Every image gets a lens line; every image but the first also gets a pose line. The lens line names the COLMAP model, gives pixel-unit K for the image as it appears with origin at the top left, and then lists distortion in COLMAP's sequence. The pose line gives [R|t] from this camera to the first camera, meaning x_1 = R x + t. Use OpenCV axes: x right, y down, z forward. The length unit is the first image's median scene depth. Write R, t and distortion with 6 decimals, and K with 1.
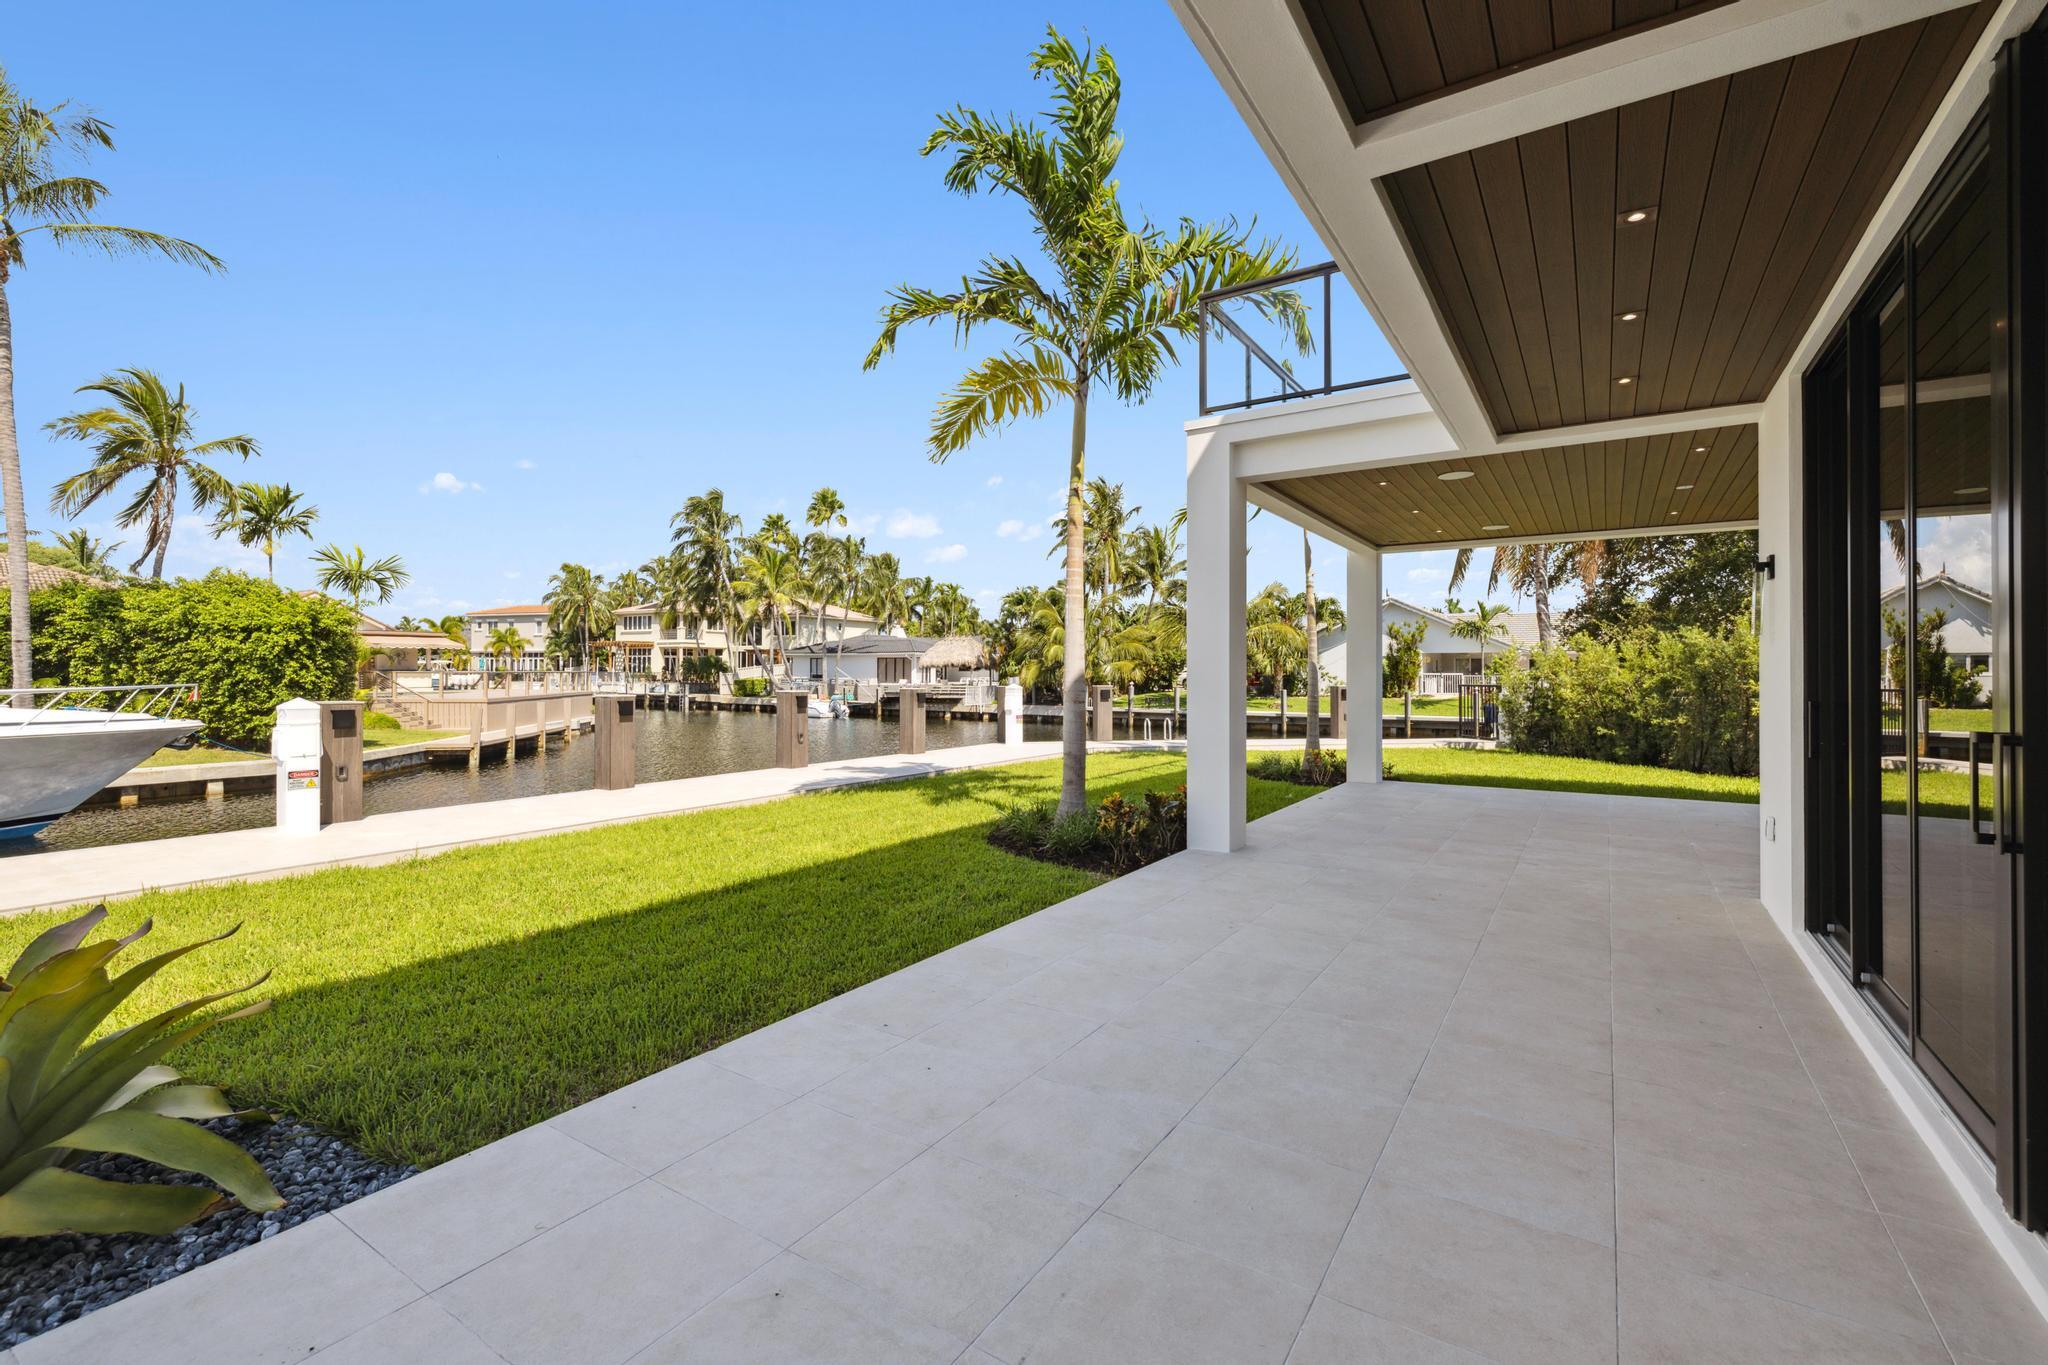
lens RADIAL K [[884.4, 0, 1026.8], [0, 884.4, 653.3], [0, 0, 1]] dist [0.025449, 0.000595]
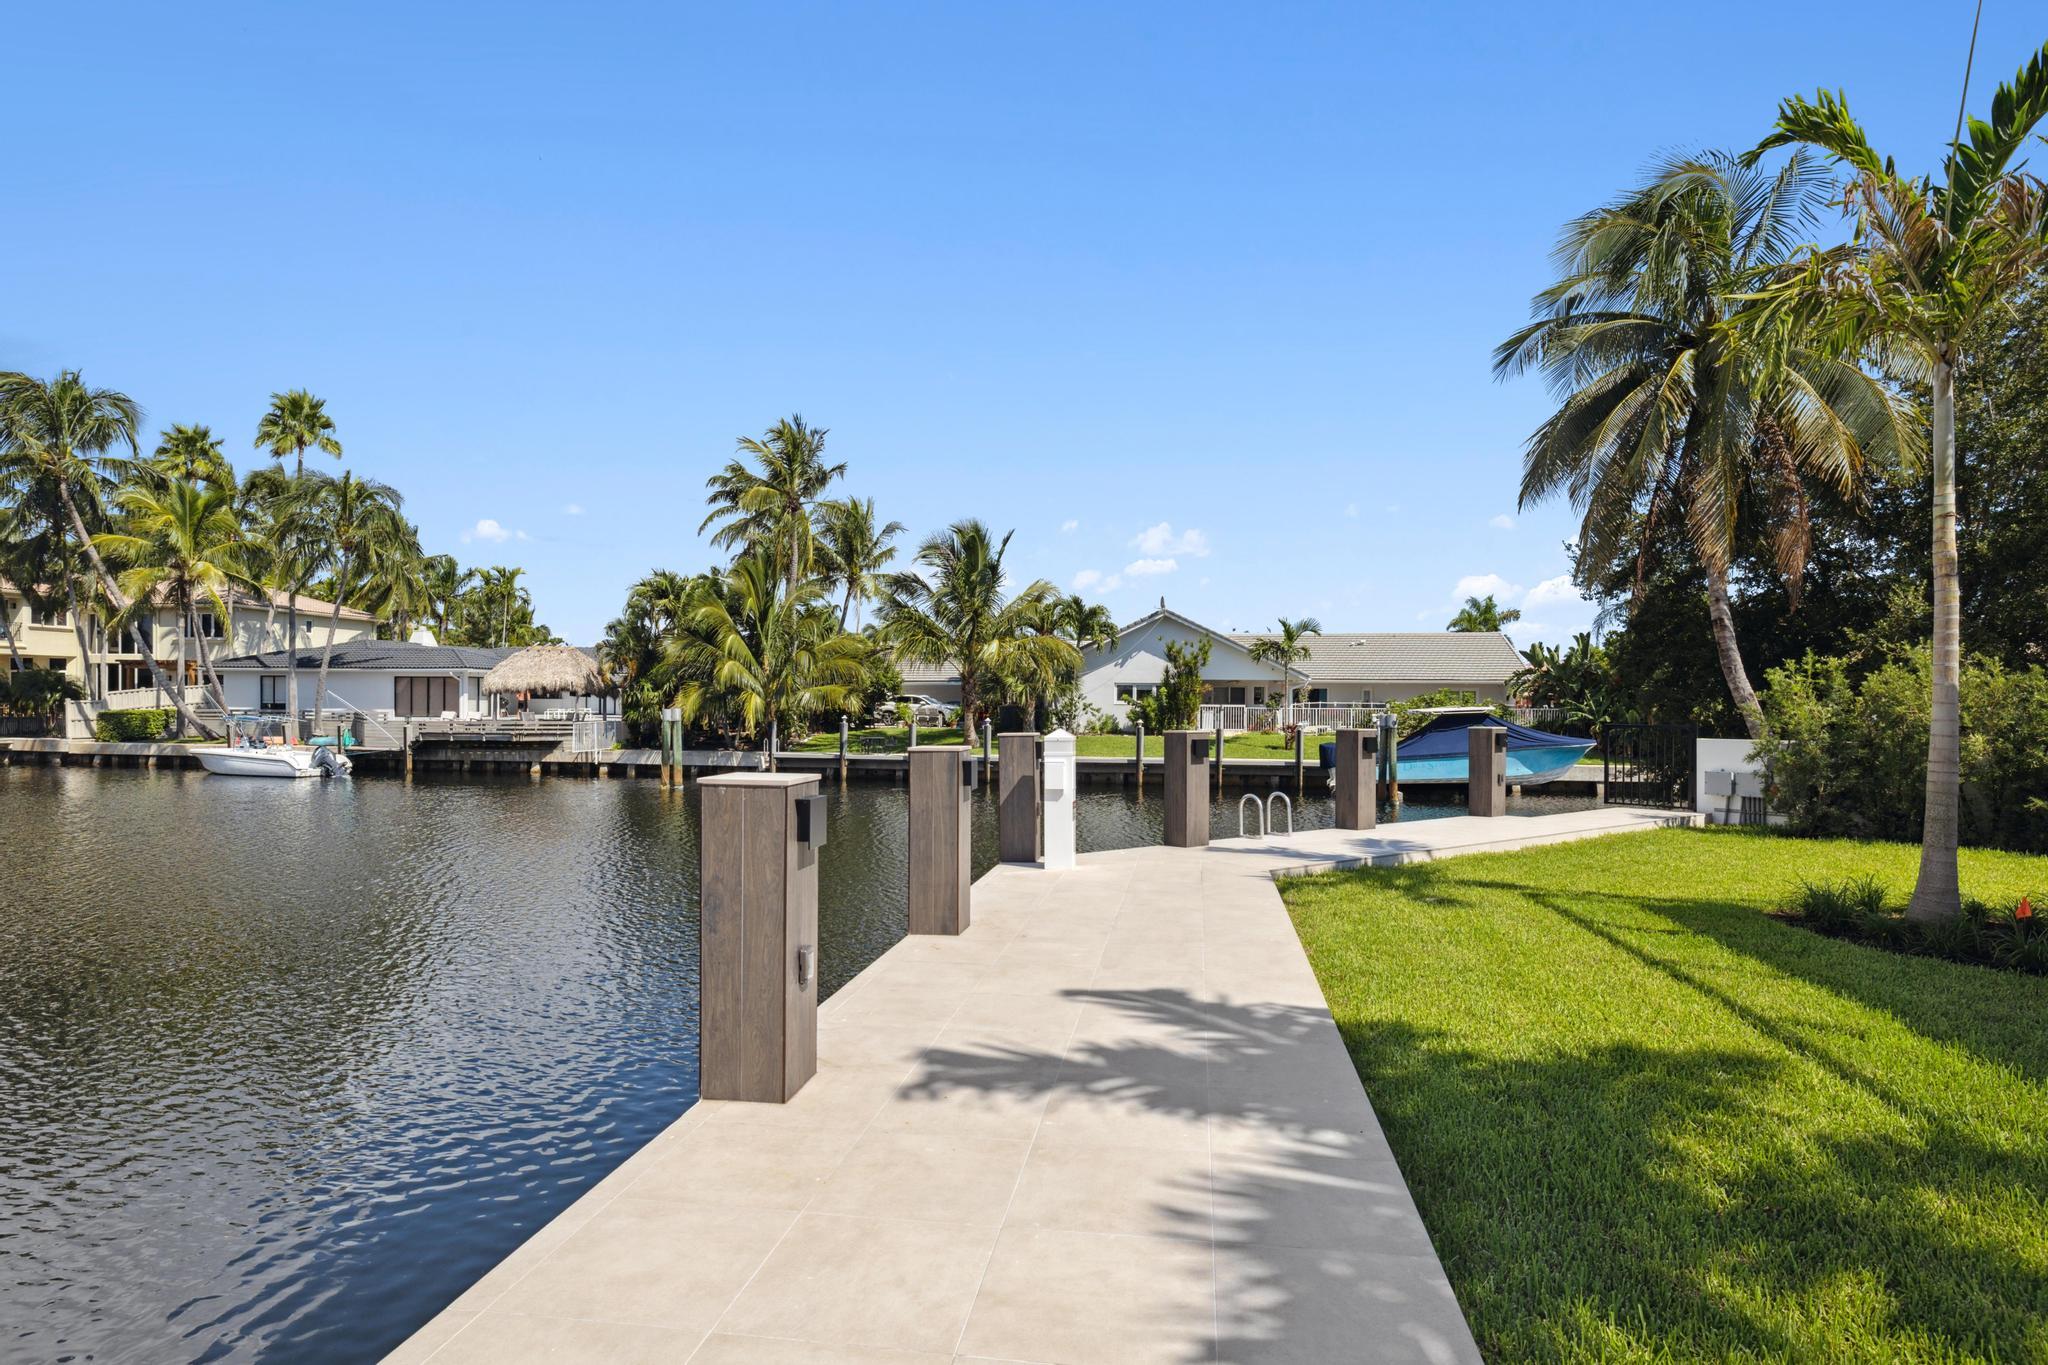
lens RADIAL K [[1028.8, 0, 1019.1], [0, 1028.8, 685.4], [0, 0, 1]] dist [-0.001339, -0.000261]
pose [[0.908161, 0.011381, 0.418466, -0.075974], [-0.013336, 0.999910, 0.001748, 0.004424], [-0.418408, -0.007168, 0.908231, 0.171964]]
